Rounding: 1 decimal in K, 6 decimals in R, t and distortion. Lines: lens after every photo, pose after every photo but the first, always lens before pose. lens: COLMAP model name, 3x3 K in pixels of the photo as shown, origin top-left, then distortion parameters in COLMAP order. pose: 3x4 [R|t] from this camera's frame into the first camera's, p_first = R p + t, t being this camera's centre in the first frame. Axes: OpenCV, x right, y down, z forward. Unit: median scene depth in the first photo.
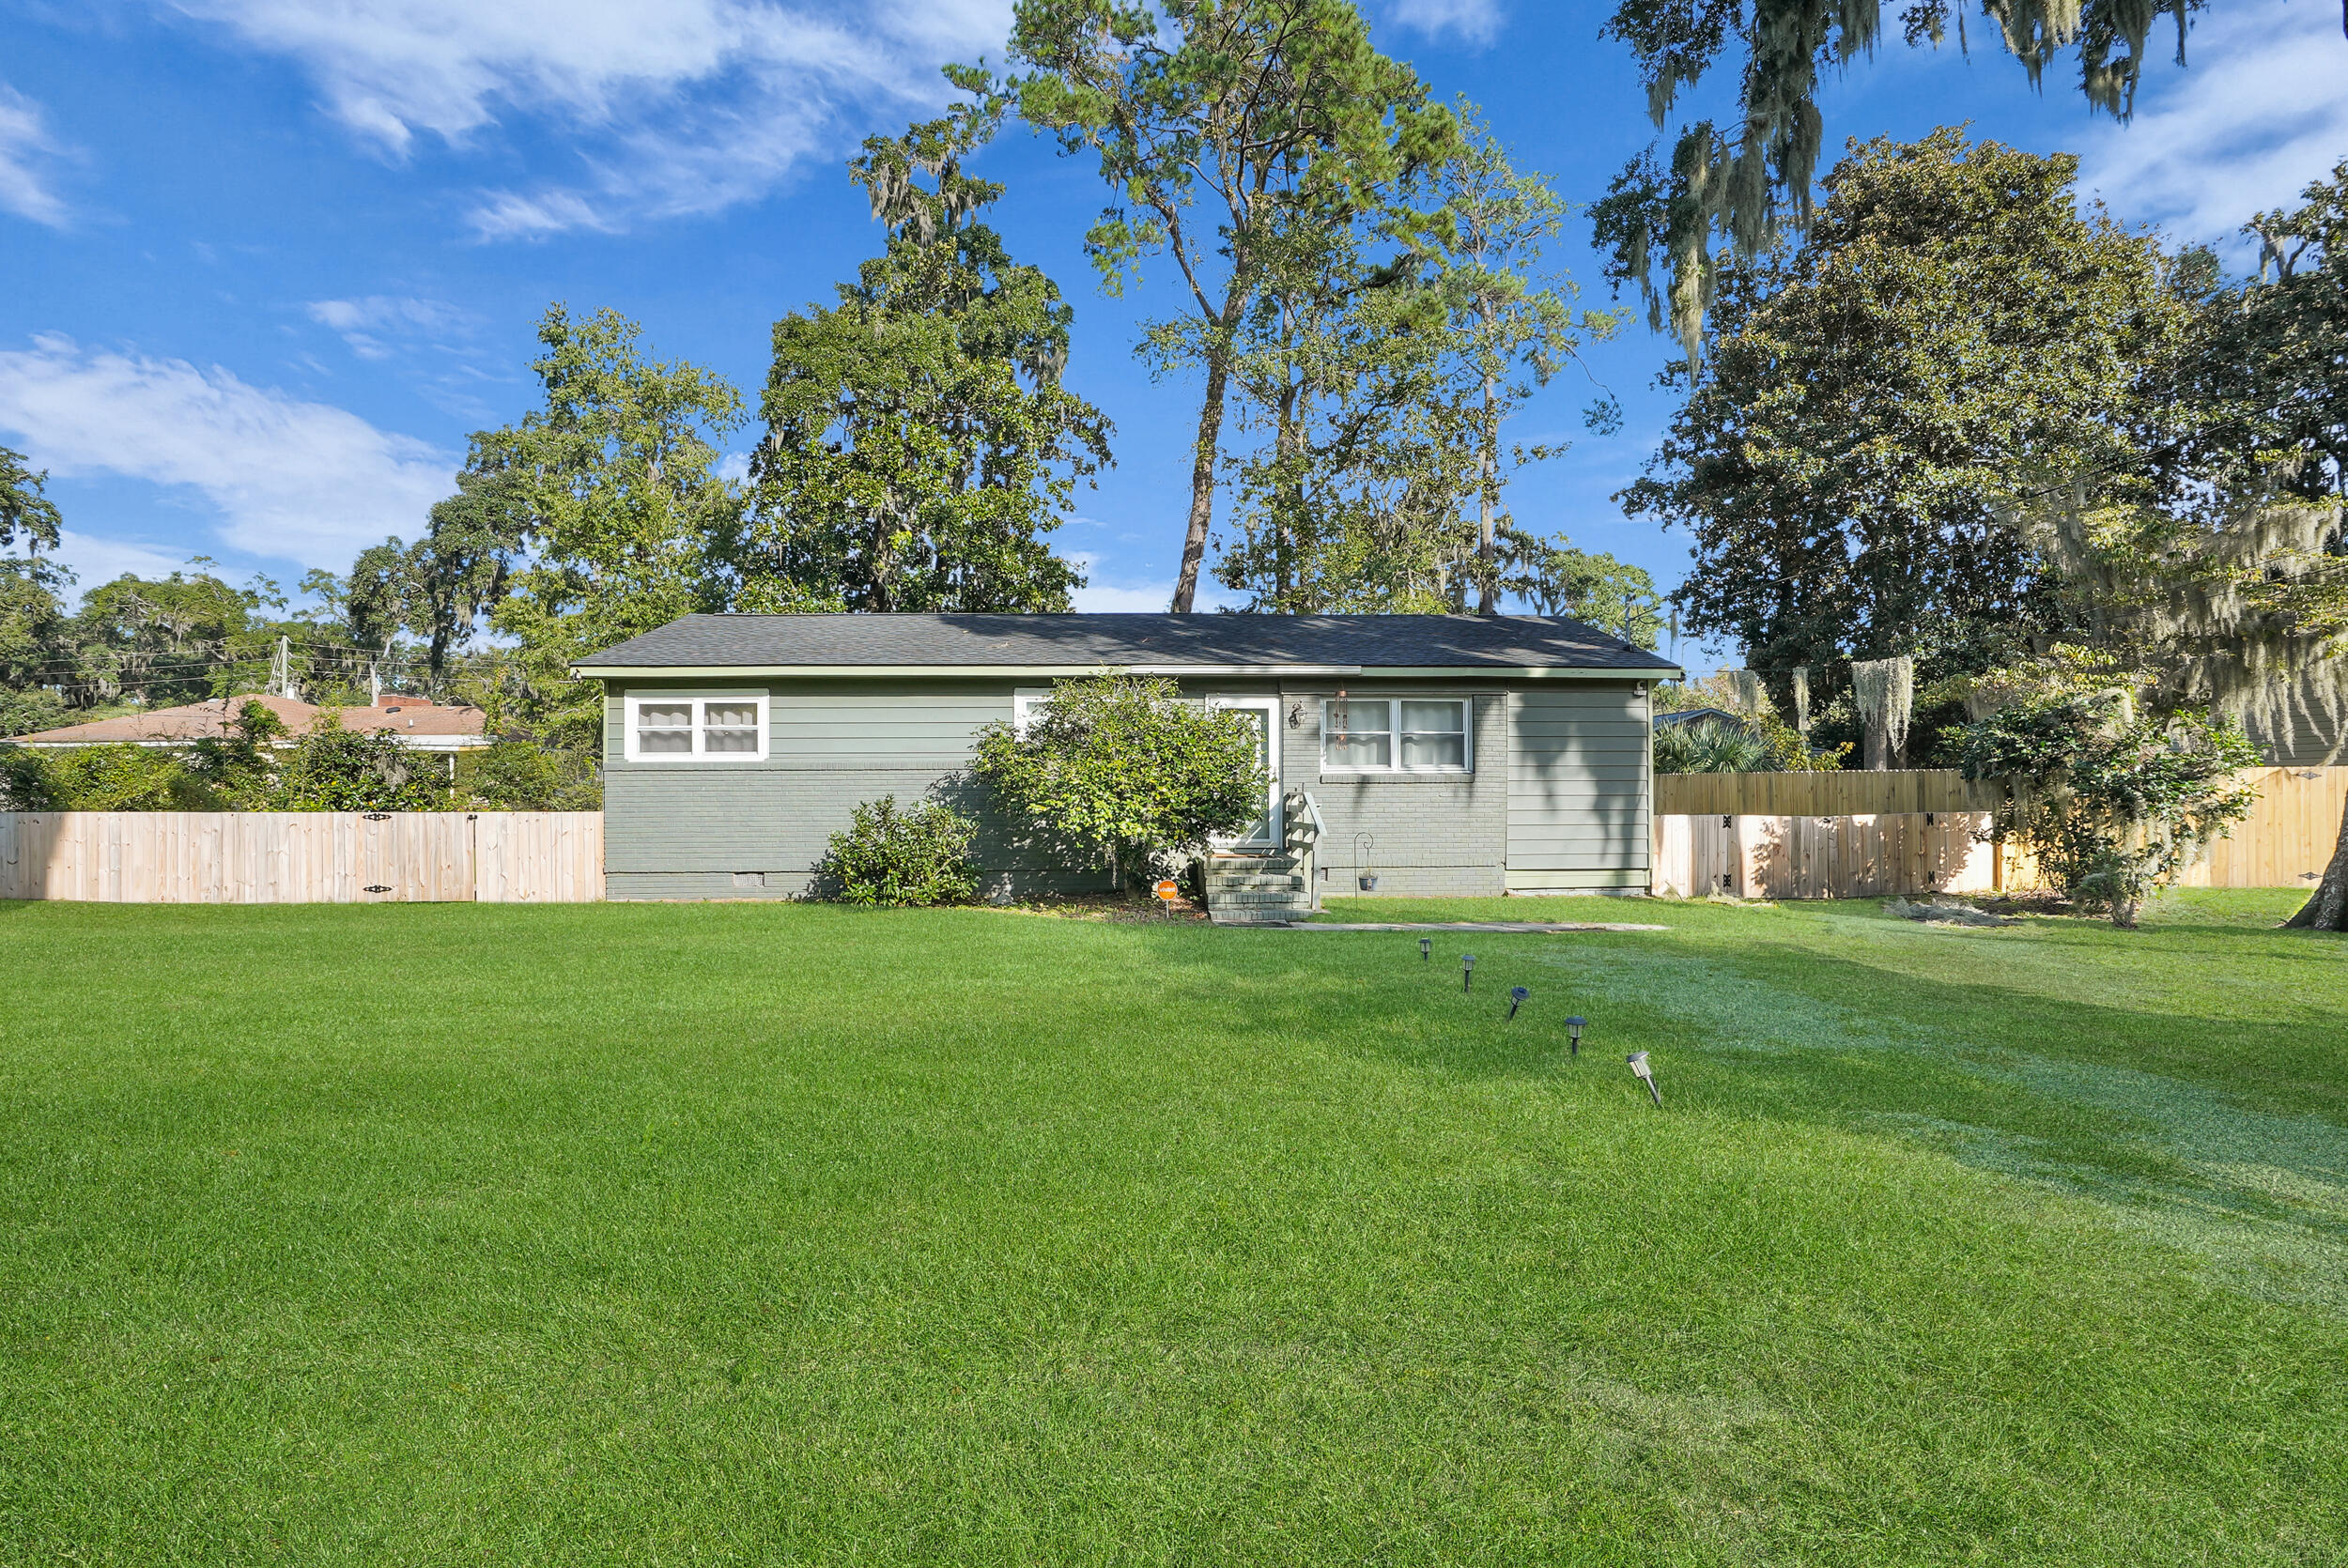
lens RADIAL K [[1080.3, 0, 1183.2], [0, 1080.3, 785.4], [0, 0, 1]] dist [-0.061329, 0.023046]
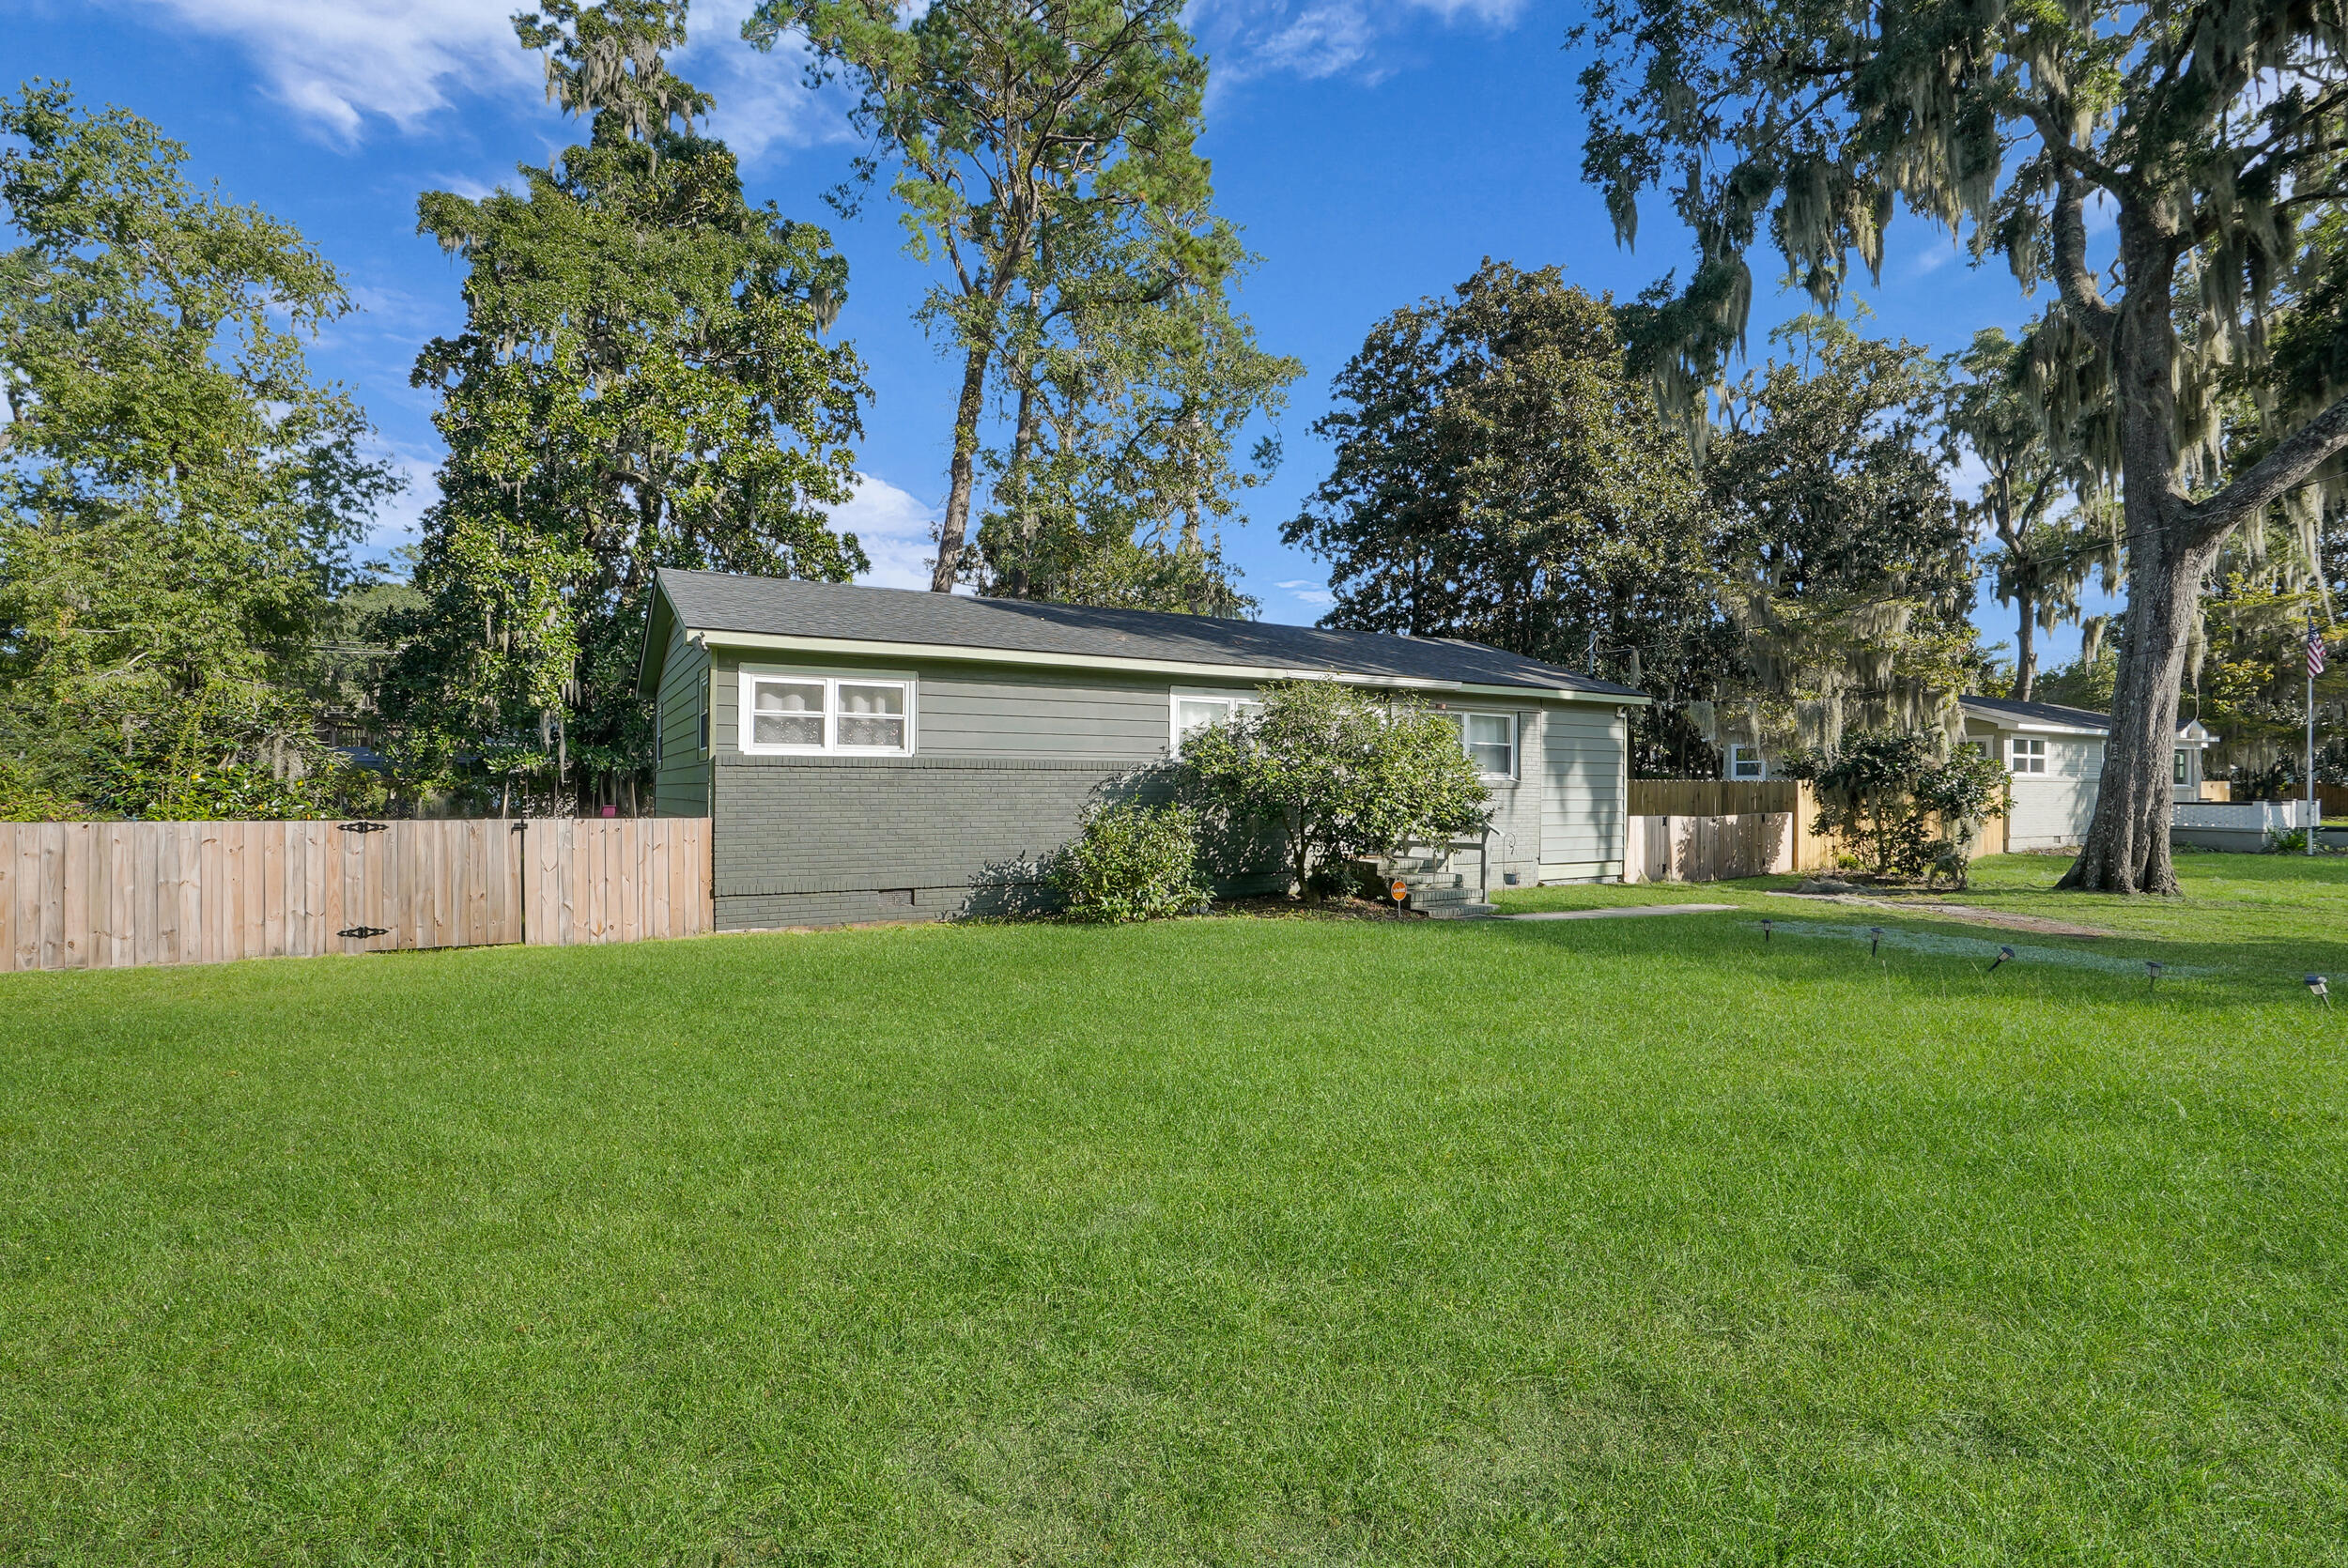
lens RADIAL K [[1087.7, 0, 1174.0], [0, 1087.7, 784.0], [0, 0, 1]] dist [-0.059440, 0.022681]
pose [[0.894180, 0.009057, 0.447617, -0.554652], [-0.008318, 0.999959, -0.003617, -0.000324], [-0.447631, -0.000489, 0.894218, 0.131551]]
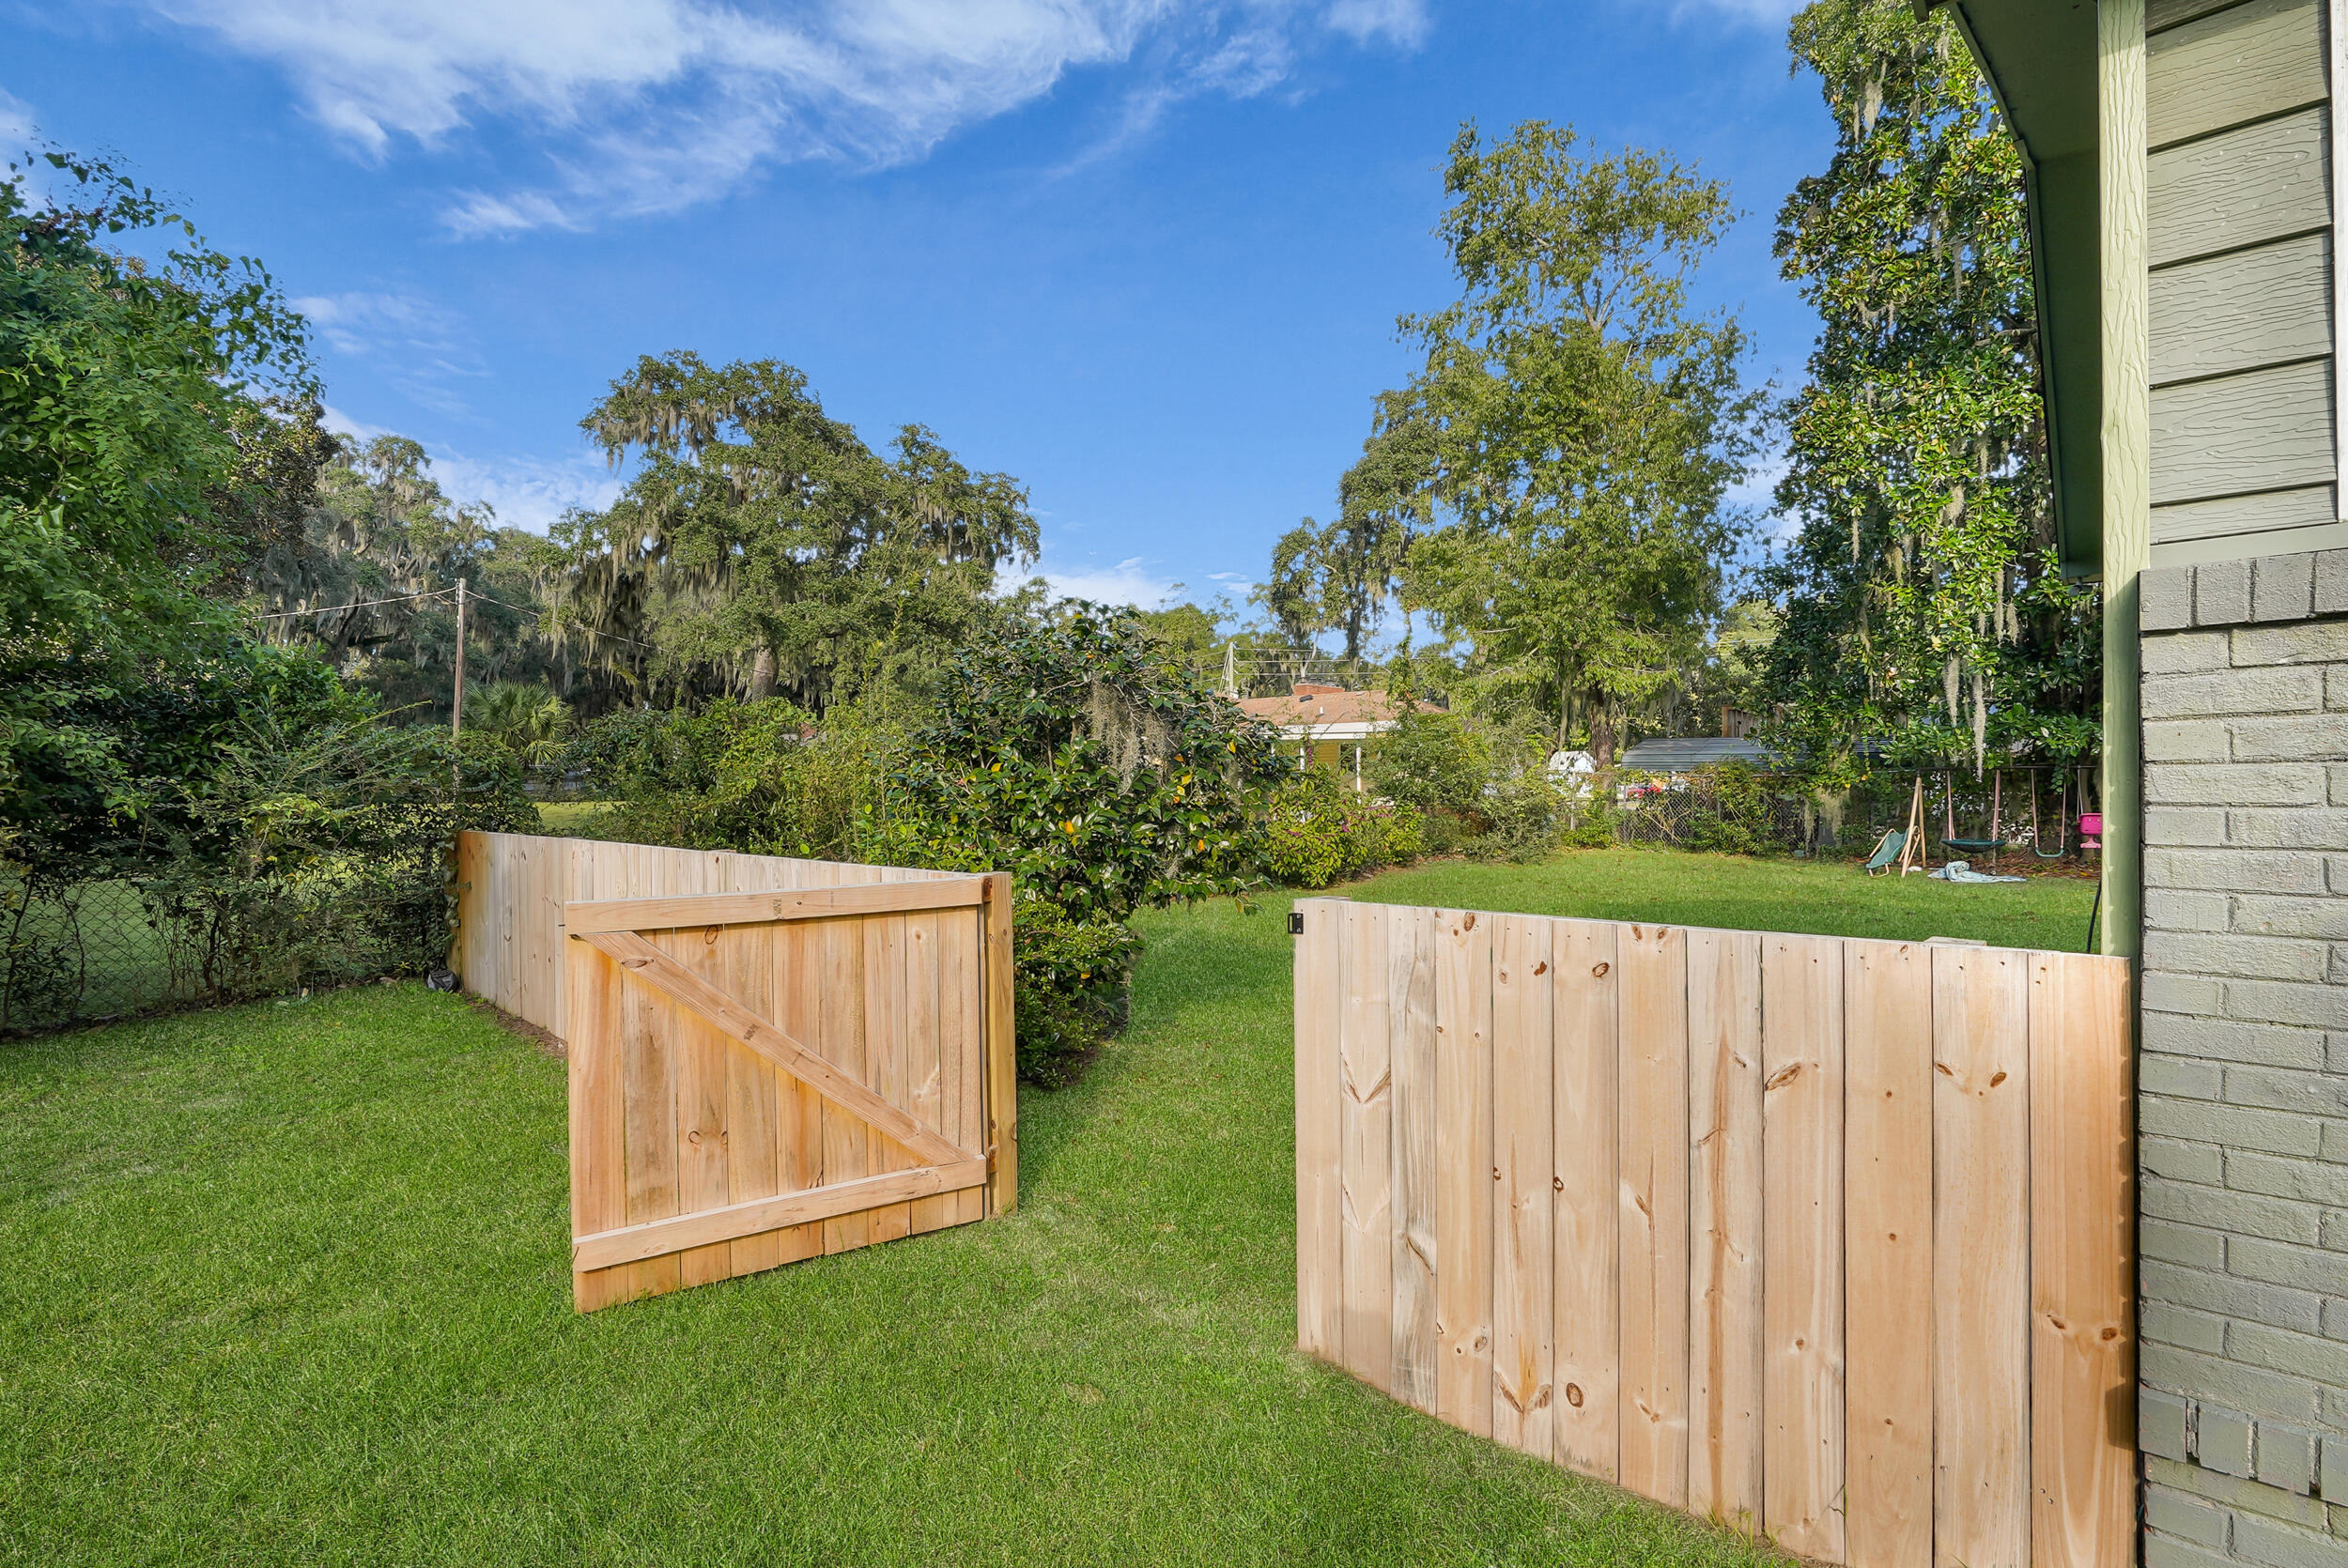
lens RADIAL K [[1087.7, 0, 1174.0], [0, 1087.7, 784.0], [0, 0, 1]] dist [-0.059440, 0.022681]
pose [[0.703273, -0.006715, -0.710889, -0.492607], [0.008622, 0.999962, -0.000916, 0.003710], [0.710868, -0.005485, 0.703304, 0.764853]]
